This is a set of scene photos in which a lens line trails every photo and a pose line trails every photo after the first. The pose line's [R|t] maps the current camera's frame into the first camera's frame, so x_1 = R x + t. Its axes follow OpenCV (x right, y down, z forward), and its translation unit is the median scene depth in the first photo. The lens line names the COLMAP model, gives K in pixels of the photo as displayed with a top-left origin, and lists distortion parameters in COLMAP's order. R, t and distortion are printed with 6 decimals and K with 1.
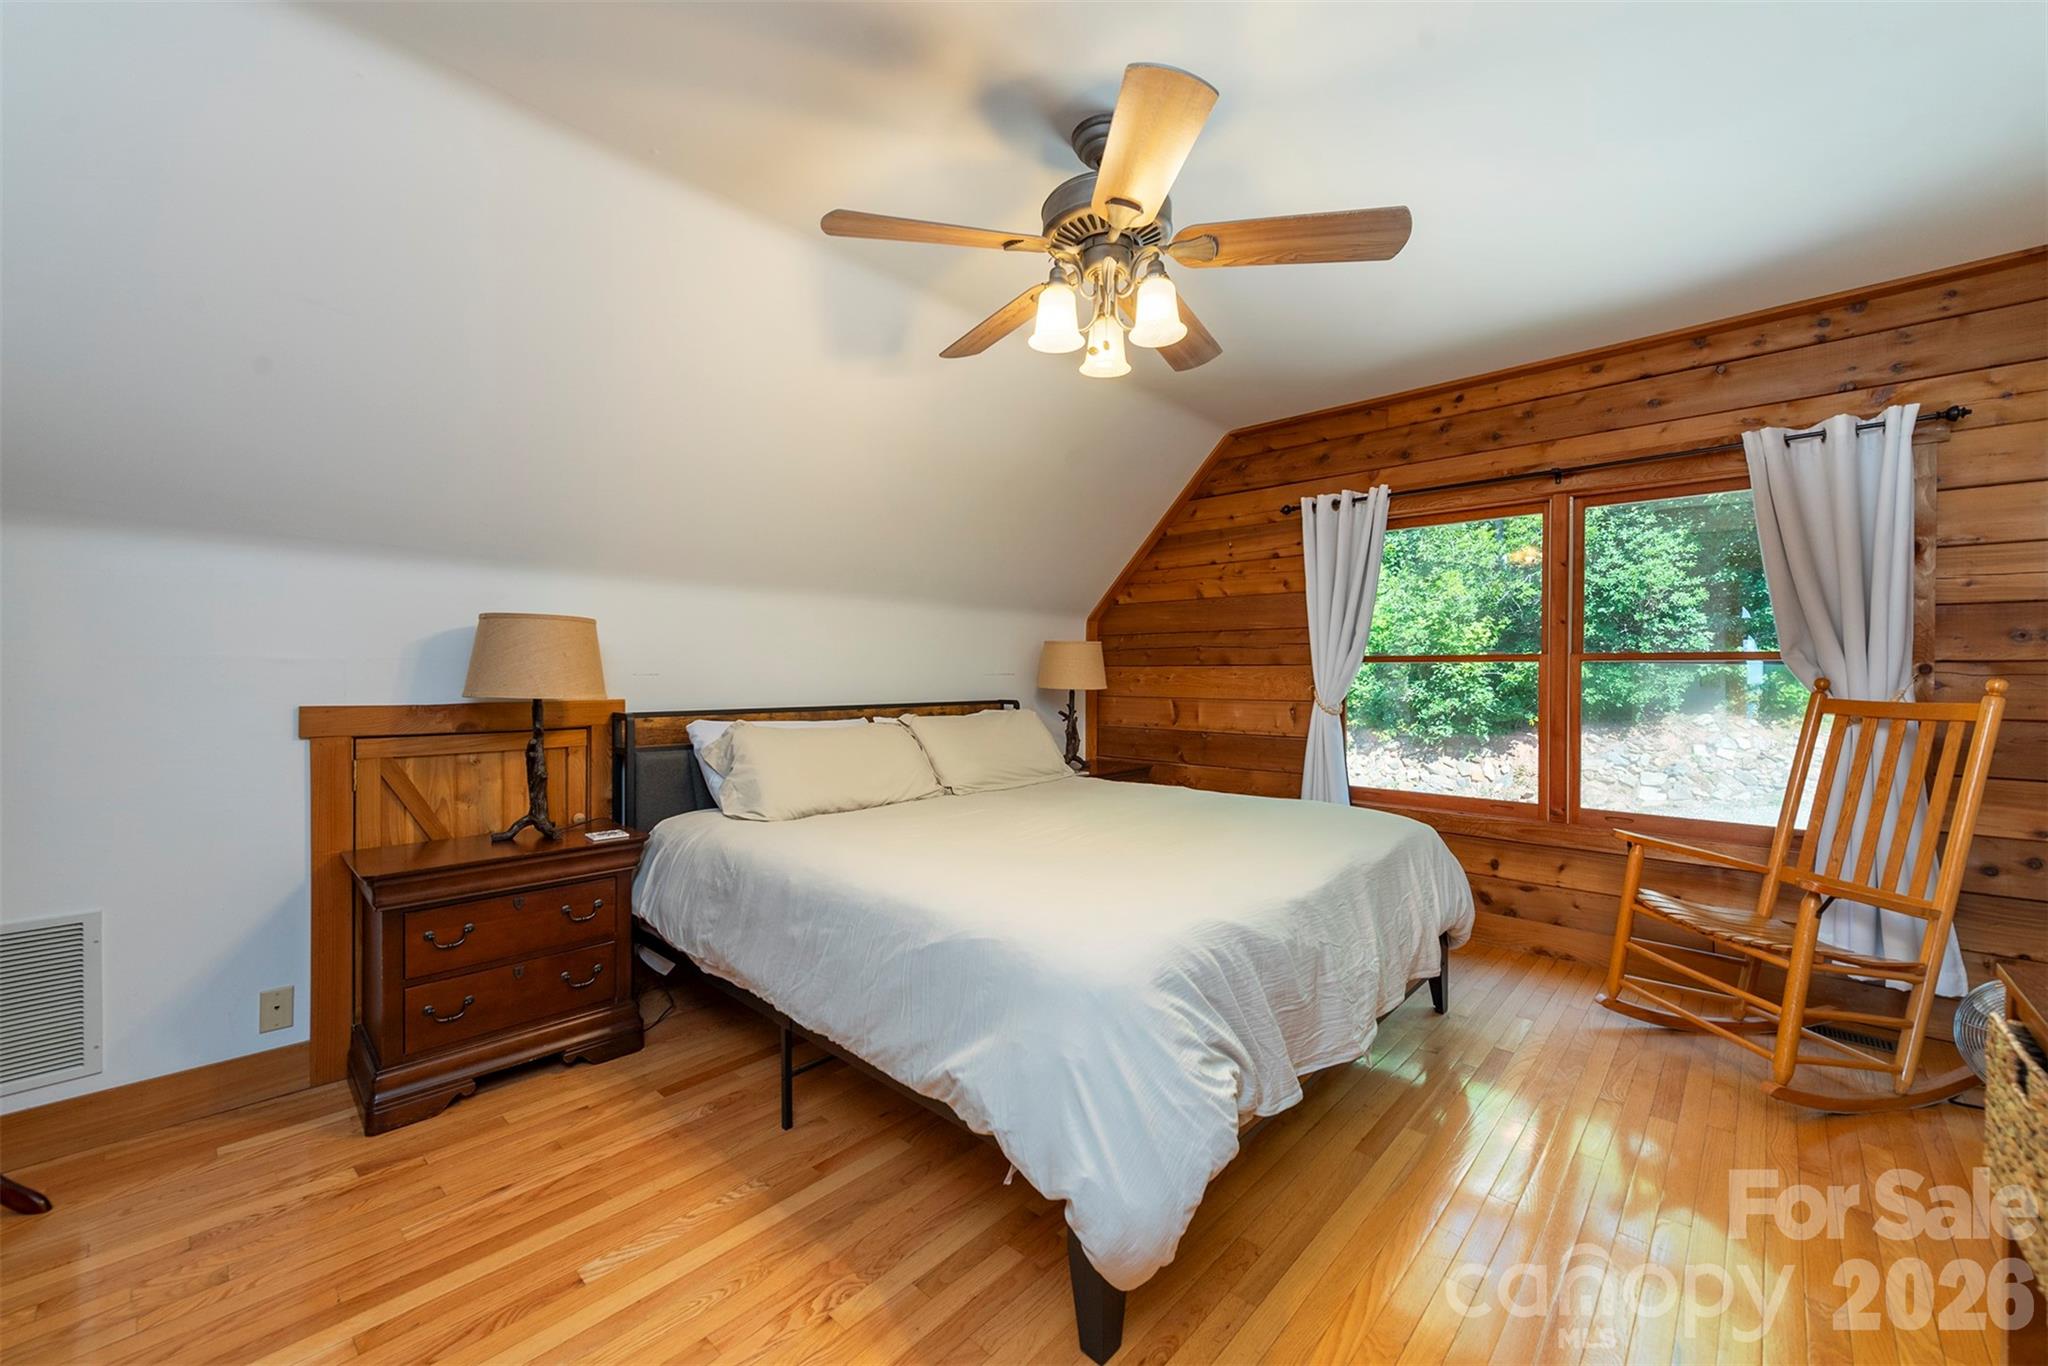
lens RADIAL K [[787.8, 0, 1017.9], [0, 787.8, 688.1], [0, 0, 1]] dist [0.001064, -0.000050]
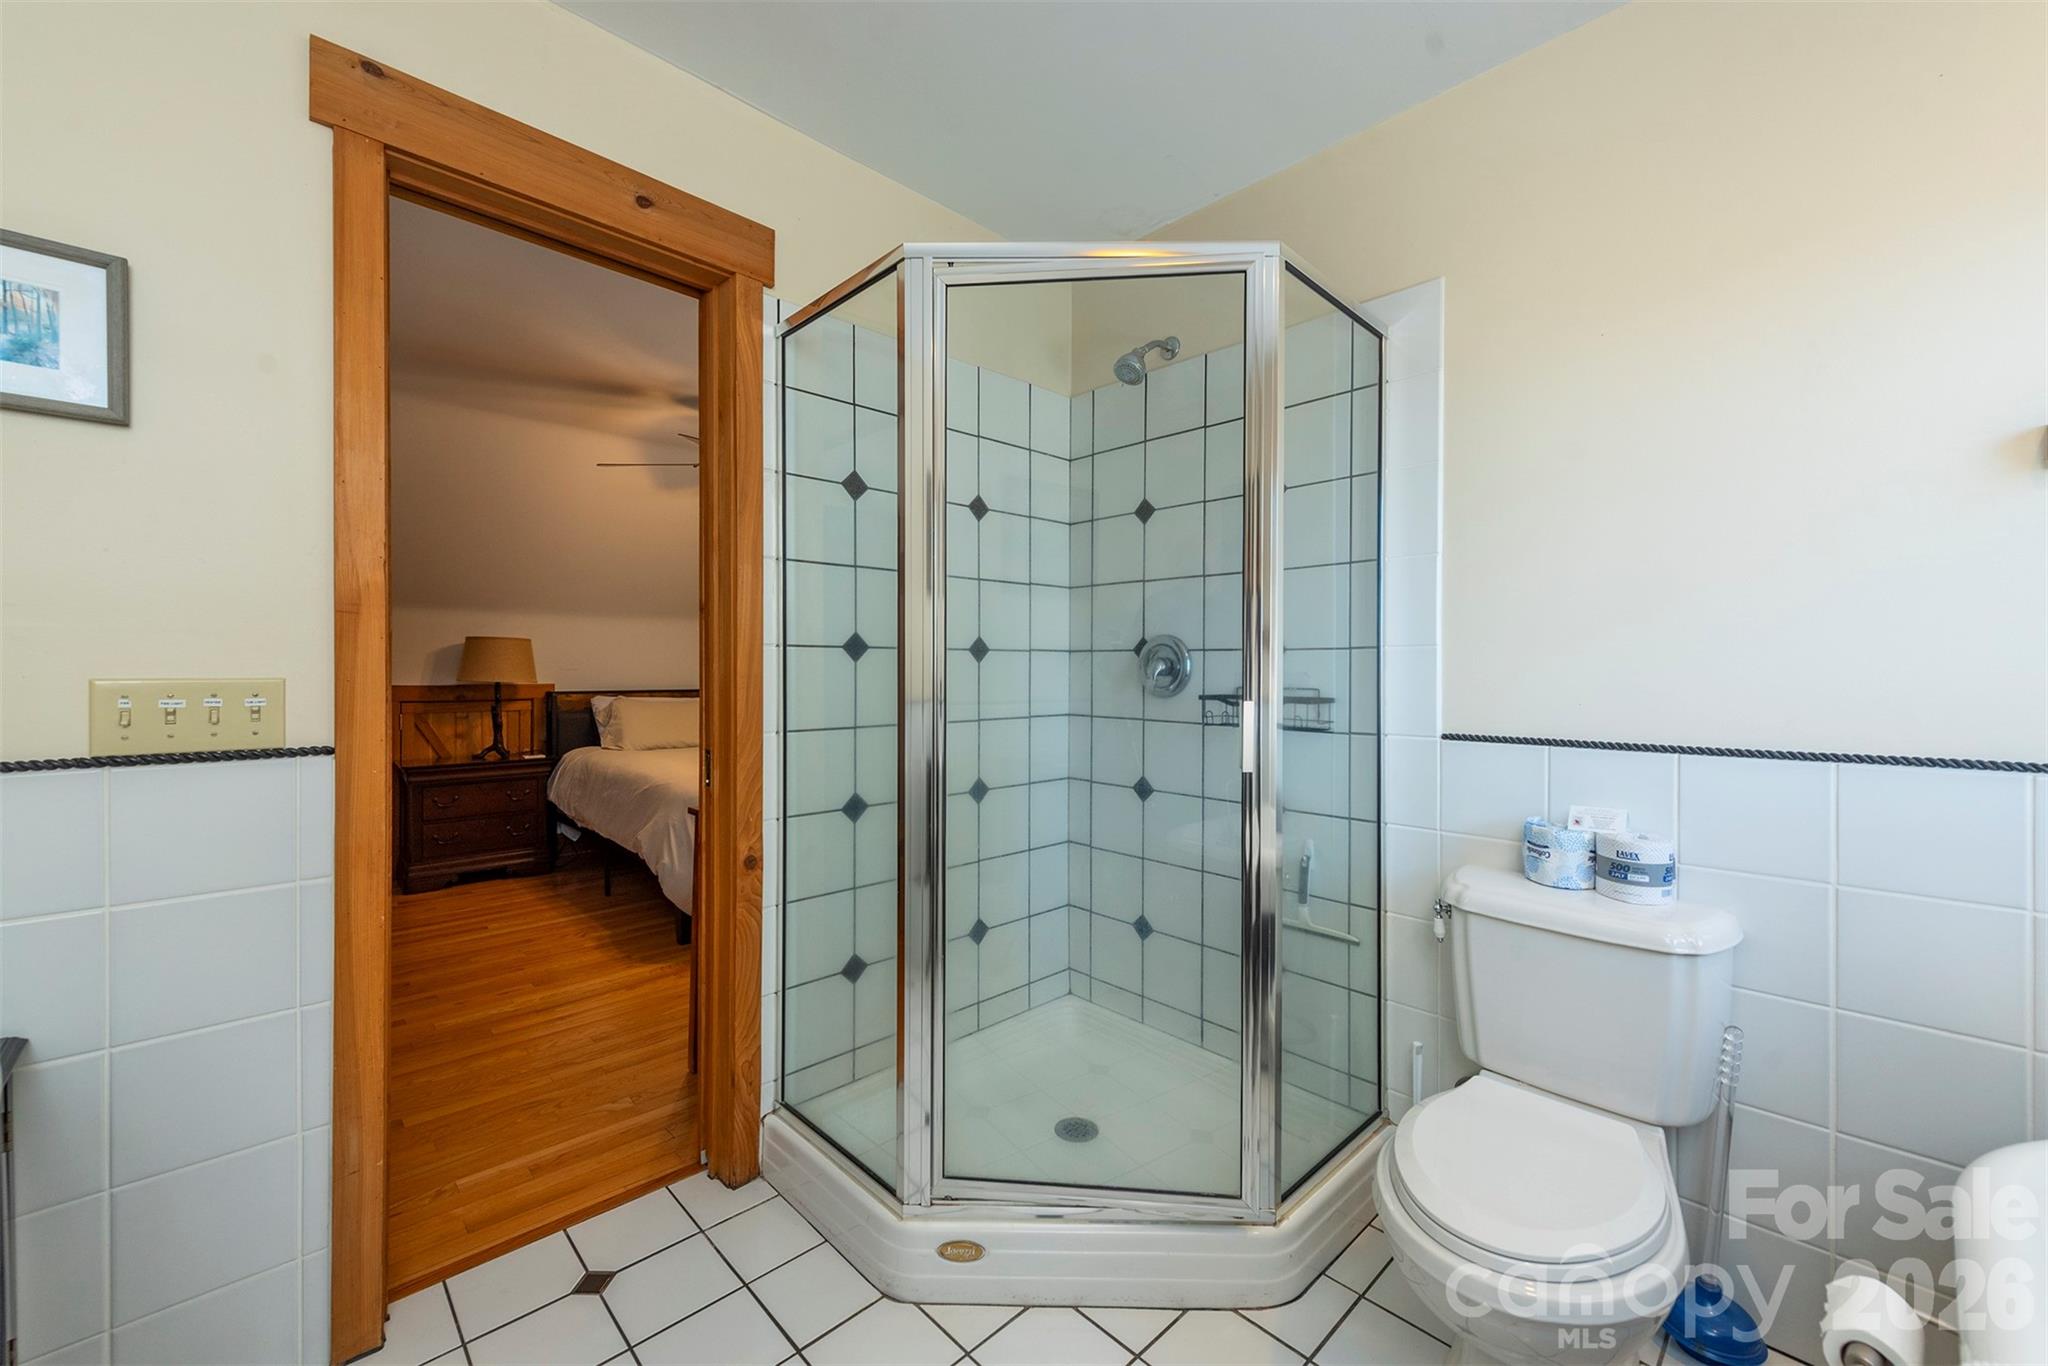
lens RADIAL K [[787.8, 0, 1038.9], [0, 787.8, 684.1], [0, 0, 1]] dist [0.001064, -0.000050]
pose [[0.999014, -0.002720, -0.044324, 0.734191], [0.002649, 0.999995, -0.001657, 0.023825], [0.044328, 0.001538, 0.999016, -0.782372]]
